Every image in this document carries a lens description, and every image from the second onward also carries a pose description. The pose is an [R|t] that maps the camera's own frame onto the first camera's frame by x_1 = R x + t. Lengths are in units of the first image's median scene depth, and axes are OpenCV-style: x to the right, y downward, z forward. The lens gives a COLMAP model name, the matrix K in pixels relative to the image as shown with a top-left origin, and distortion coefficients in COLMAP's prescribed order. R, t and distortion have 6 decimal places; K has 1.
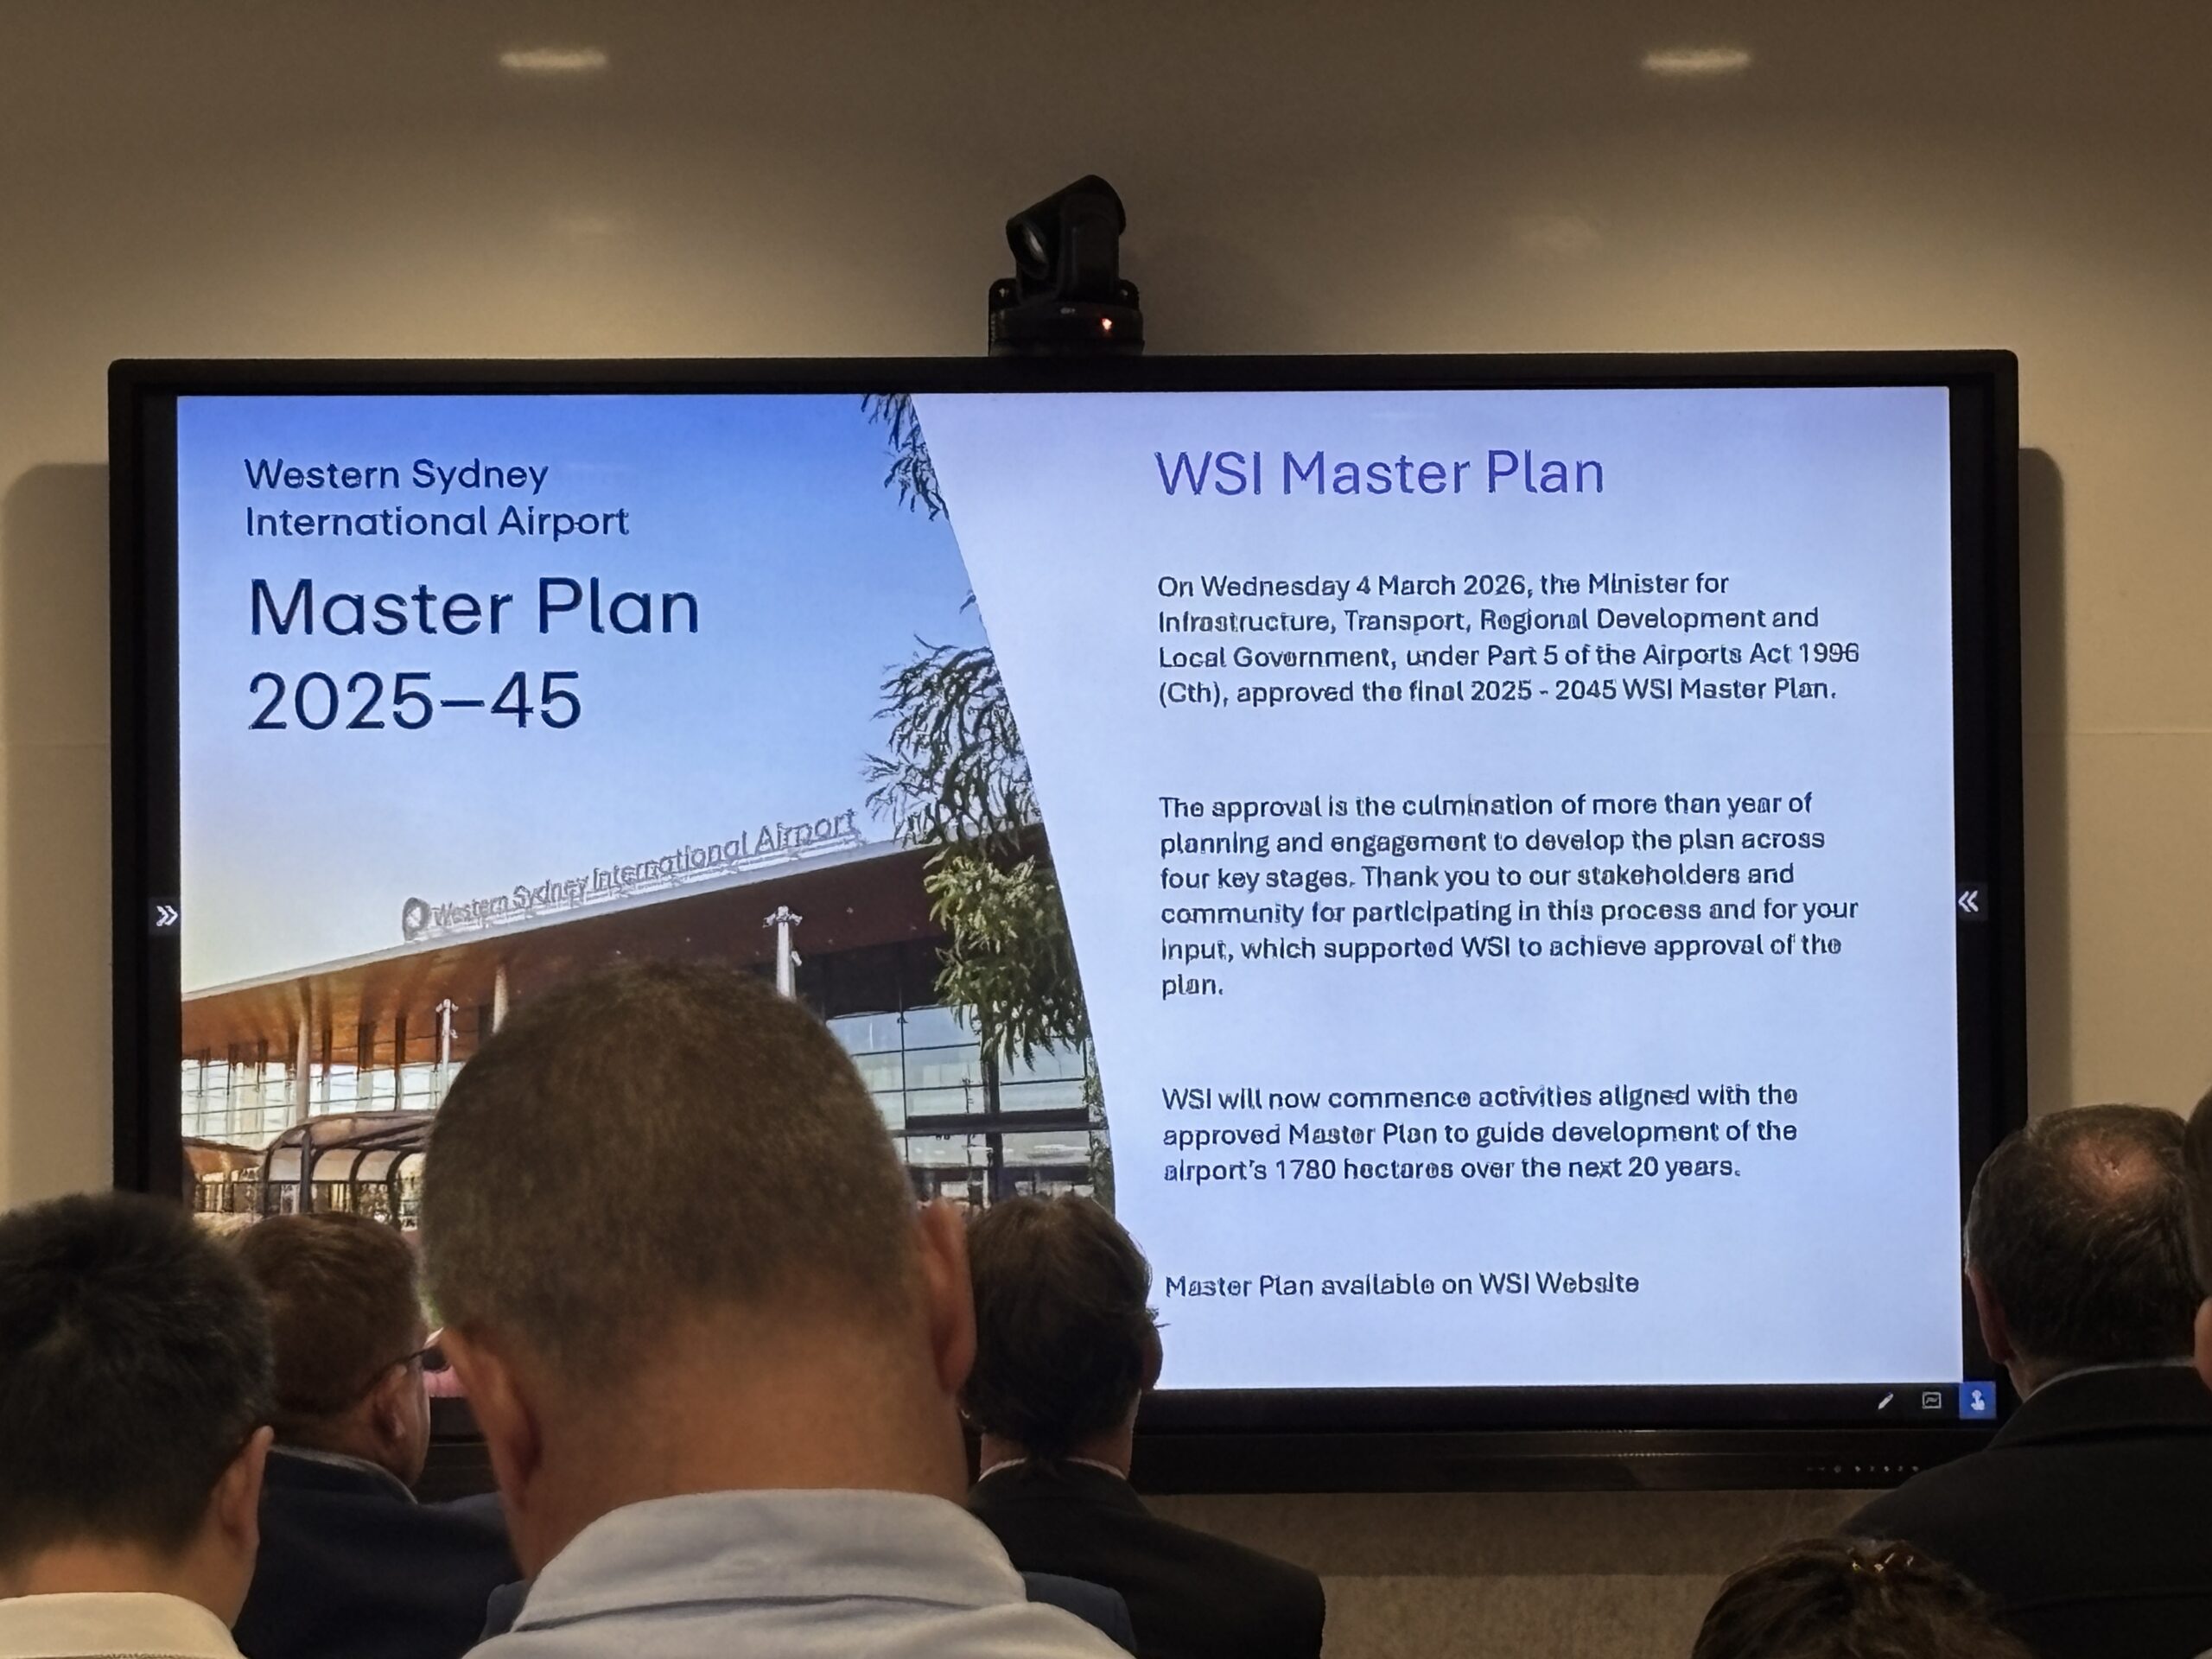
lens RADIAL K [[8895.7, 0, 1096.6], [0, 8895.7, 819.2], [0, 0, 1]] dist [0.038086, 0.000000]
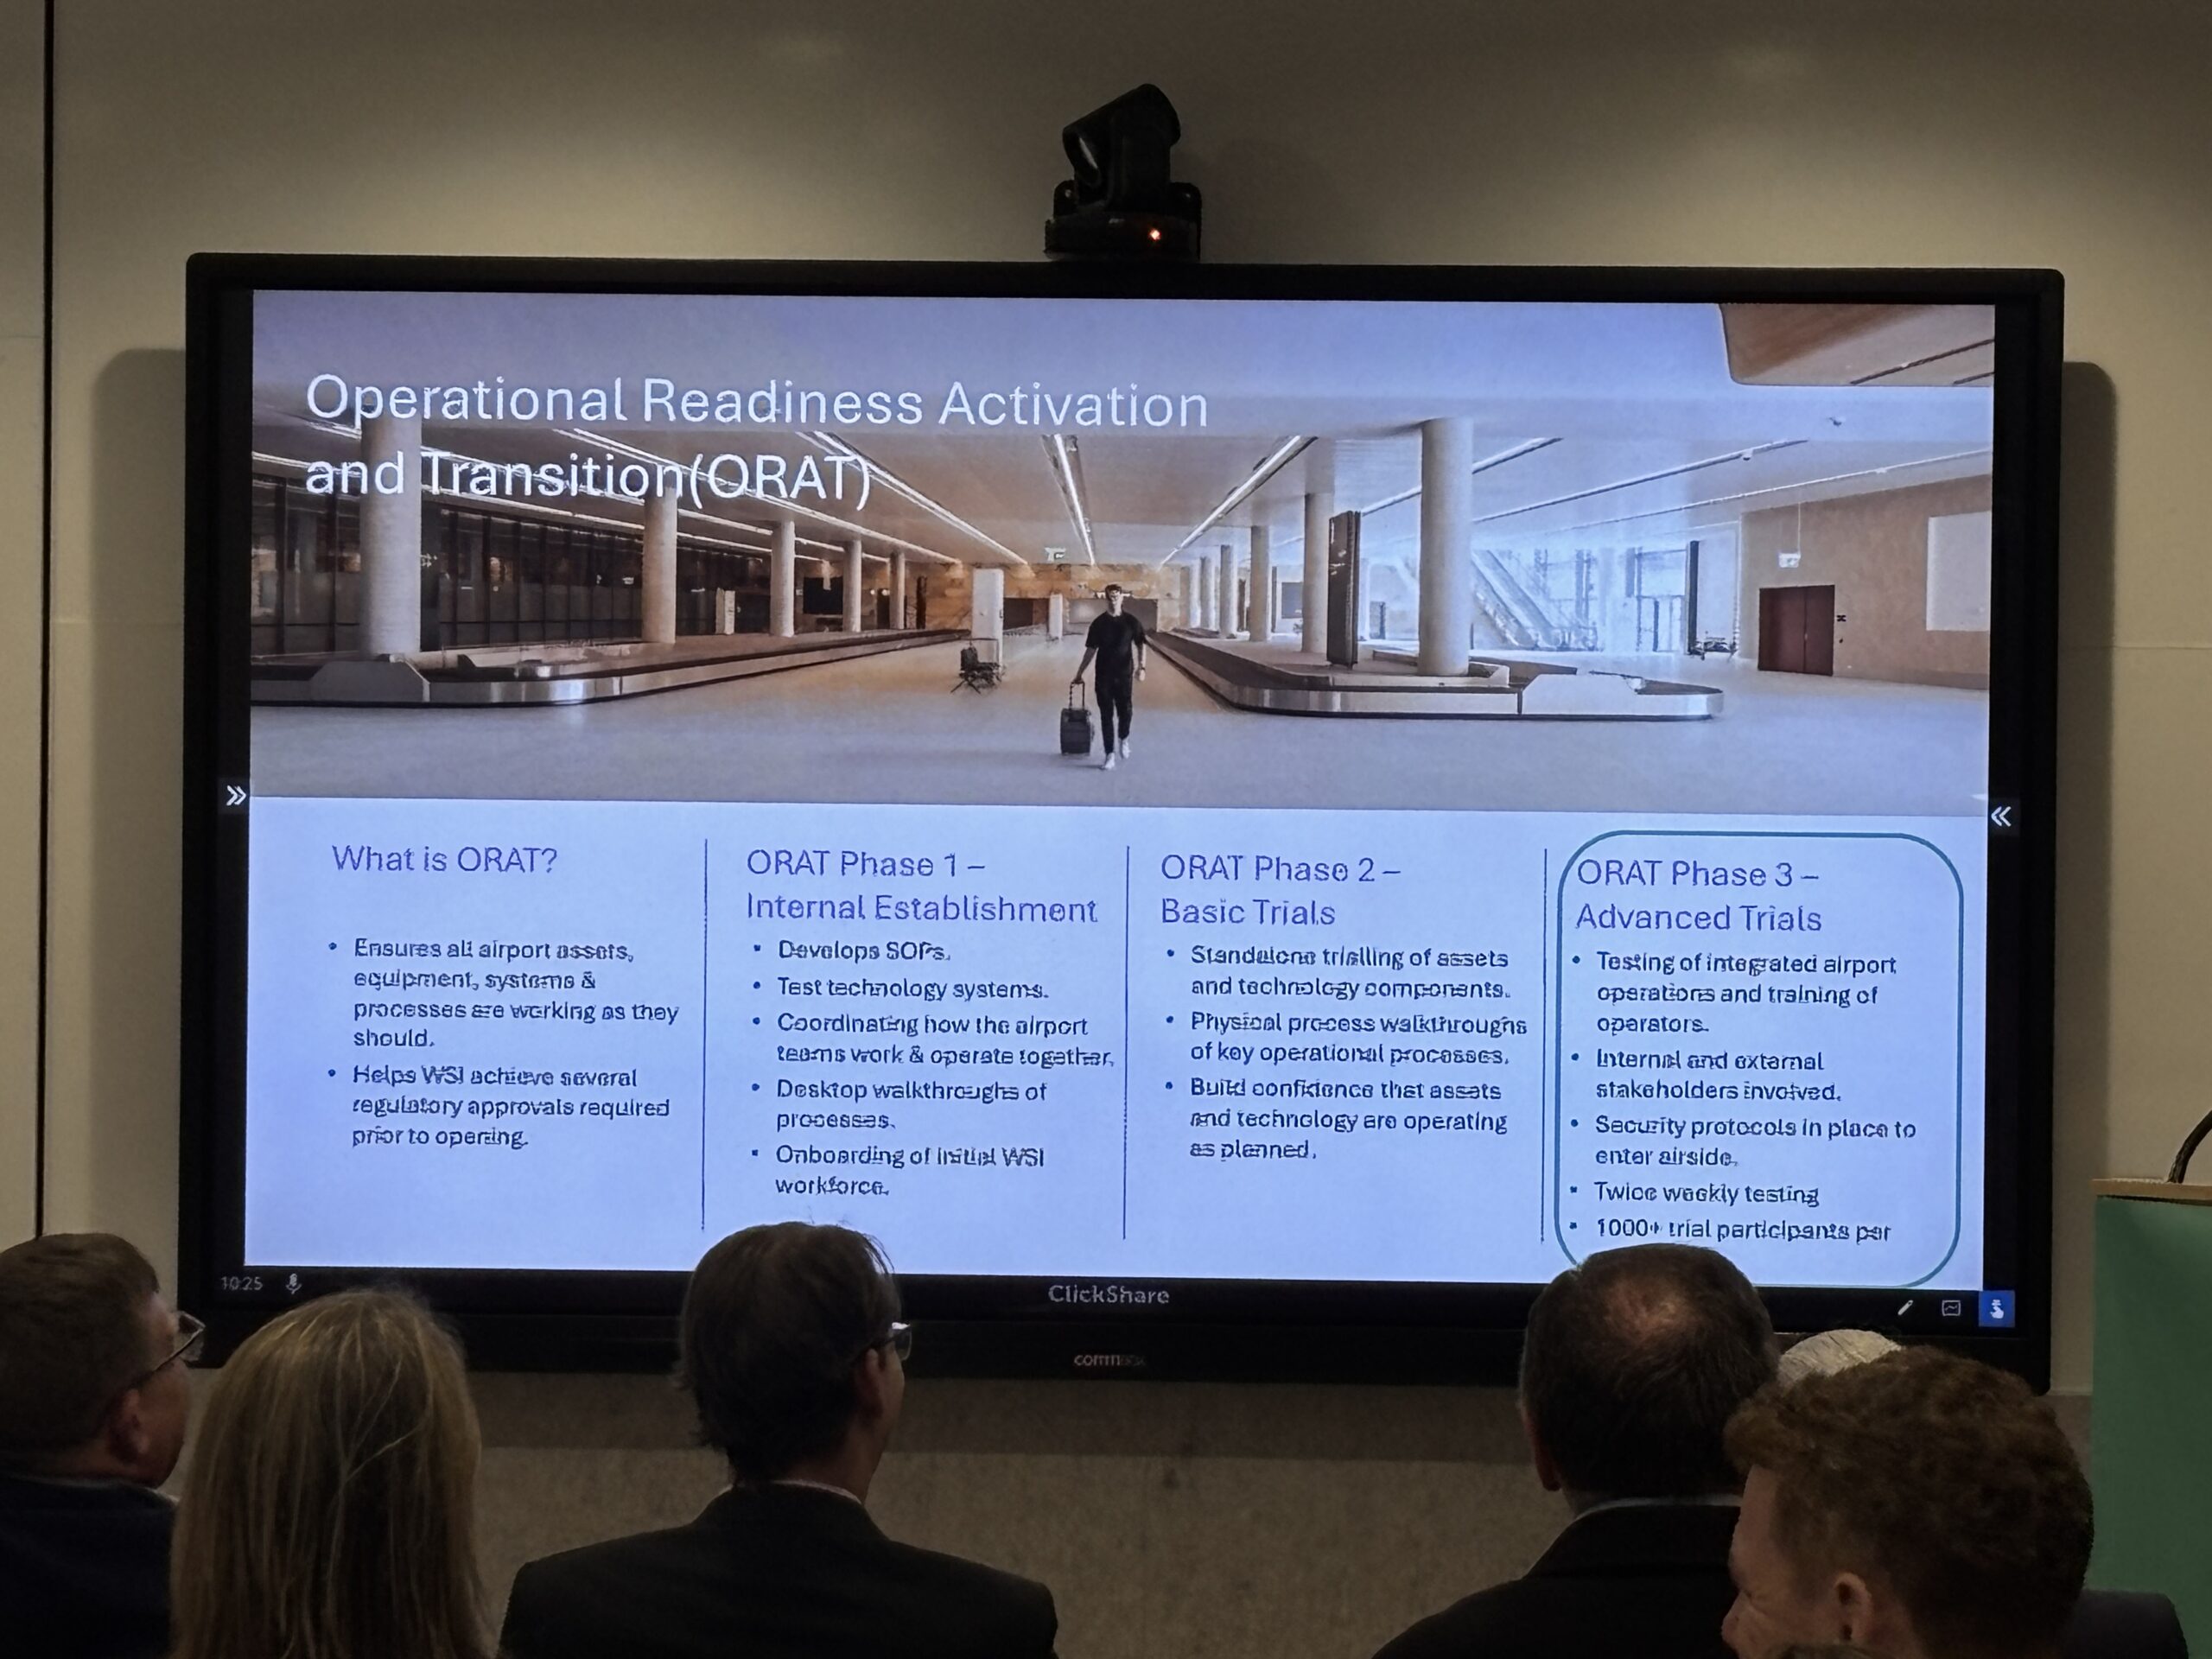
lens RADIAL K [[8895.7, 0, 1115.3], [0, 8895.7, 824.4], [0, 0, 1]] dist [0.038086, 0.000000]
pose [[0.995614, 0.021228, -0.091112, 0.090139], [-0.016092, 0.998259, 0.056739, -0.045667], [0.092158, -0.055024, 0.994223, -0.013931]]
